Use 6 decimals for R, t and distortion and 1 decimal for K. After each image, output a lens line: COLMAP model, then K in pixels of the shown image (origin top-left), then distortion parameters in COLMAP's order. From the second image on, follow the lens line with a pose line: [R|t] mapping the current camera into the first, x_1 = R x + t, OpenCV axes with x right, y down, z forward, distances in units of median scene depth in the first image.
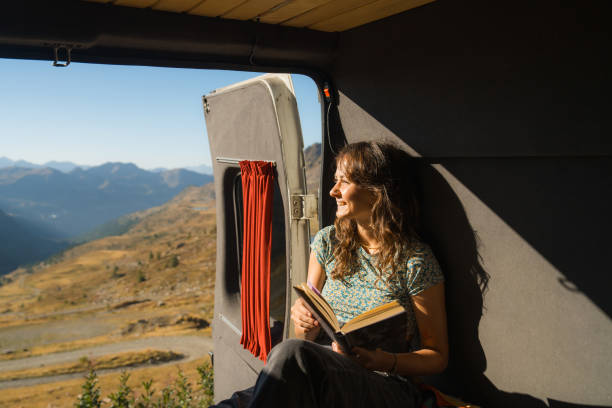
lens RADIAL K [[516.9, 0, 307.8], [0, 516.9, 222.3], [0, 0, 1]] dist [-0.029746, 0.002141]
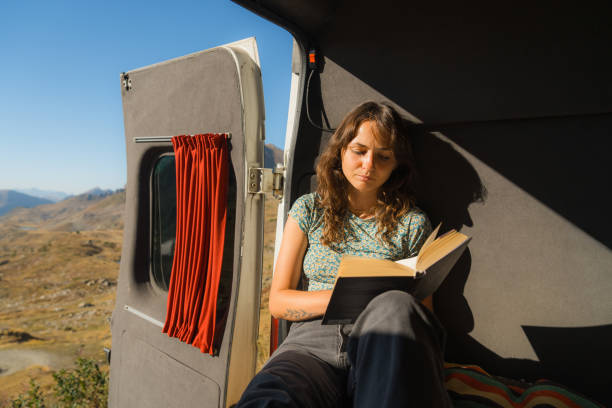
lens RADIAL K [[402.4, 0, 304.8], [0, 402.4, 213.5], [0, 0, 1]] dist [-0.005736, 0.005085]
pose [[0.922494, 0.037215, 0.384213, -0.224428], [-0.009140, 0.997169, -0.074642, 0.089078], [-0.385903, 0.065345, 0.920222, 0.272021]]
